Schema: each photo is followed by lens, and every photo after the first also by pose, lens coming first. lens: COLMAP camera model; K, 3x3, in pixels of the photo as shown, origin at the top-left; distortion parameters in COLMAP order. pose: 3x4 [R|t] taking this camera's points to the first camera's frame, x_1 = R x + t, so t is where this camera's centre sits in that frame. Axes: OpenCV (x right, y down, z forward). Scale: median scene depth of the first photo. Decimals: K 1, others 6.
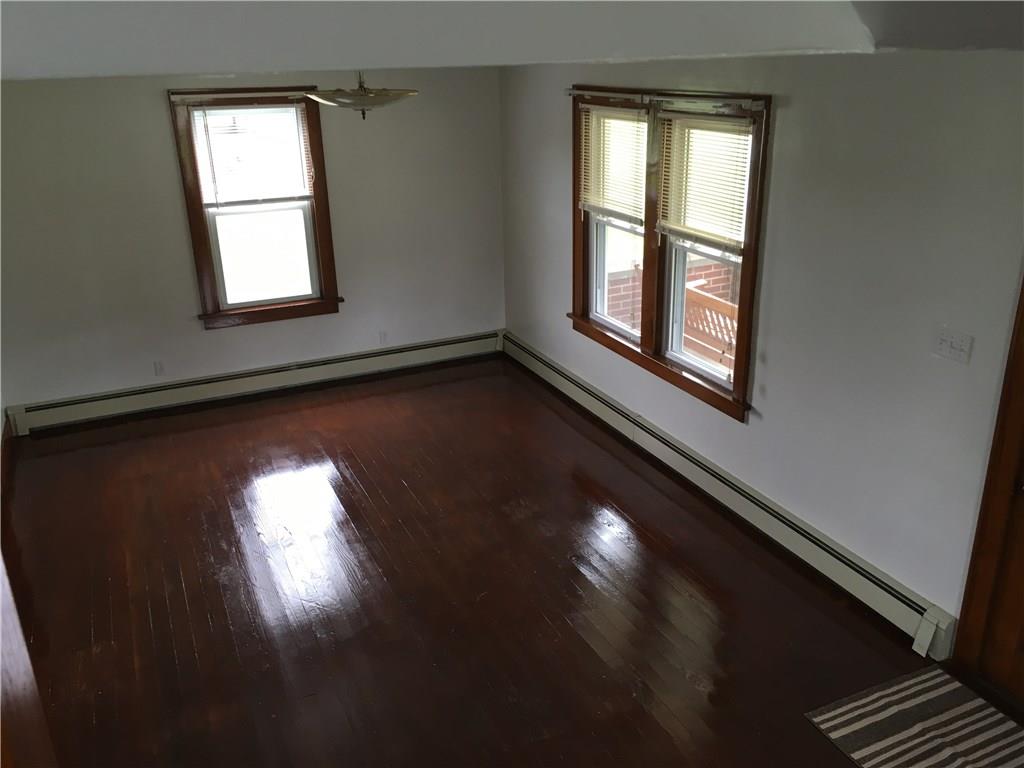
lens RADIAL K [[859.5, 0, 512.0], [0, 859.5, 384.0], [0, 0, 1]] dist [0.045885, -0.001279]
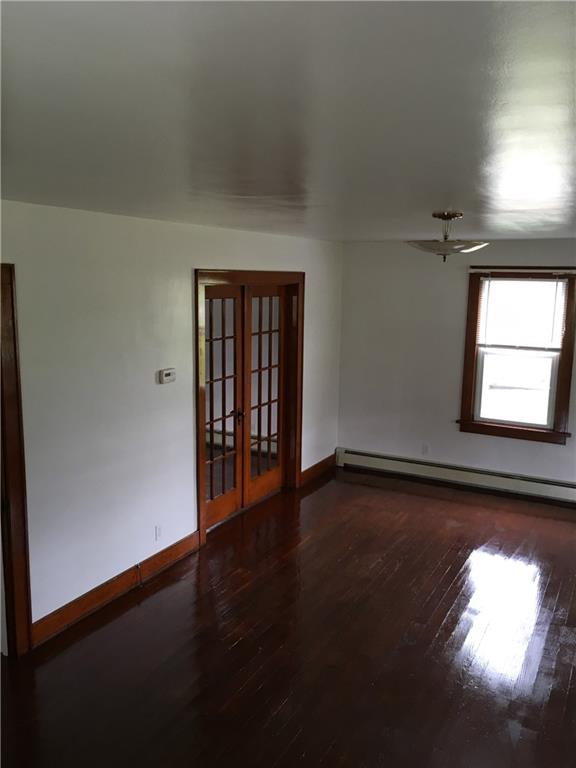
lens RADIAL K [[644.6, 0, 288.0], [0, 644.6, 384.0], [0, 0, 1]] dist [0.045885, -0.001279]
pose [[0.589010, 0.153244, -0.793463, 0.307353], [-0.313572, 0.948267, -0.049631, 0.003385], [0.744809, 0.278041, 0.606592, 0.144997]]
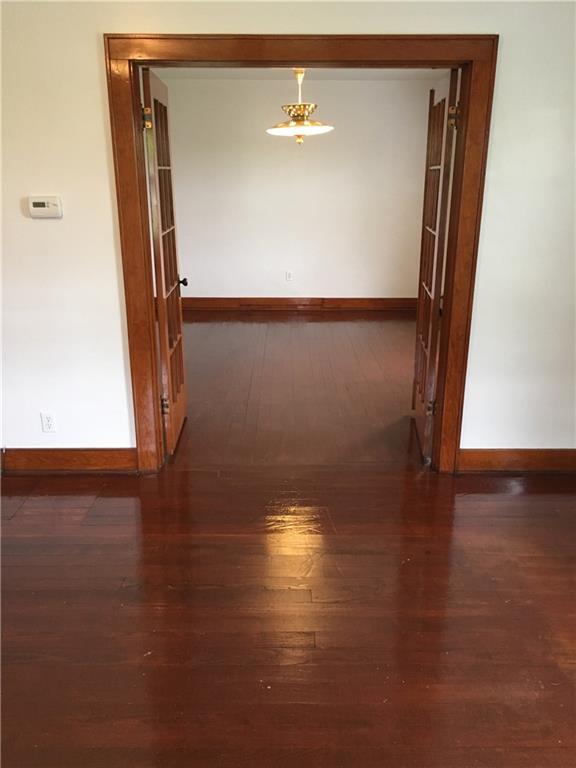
lens RADIAL K [[644.6, 0, 288.0], [0, 644.6, 384.0], [0, 0, 1]] dist [0.045885, -0.001279]
pose [[-0.421874, 0.300640, -0.855359, 0.015047], [-0.319066, 0.833844, 0.450445, -0.188597], [0.848658, 0.462947, -0.255853, 0.897730]]
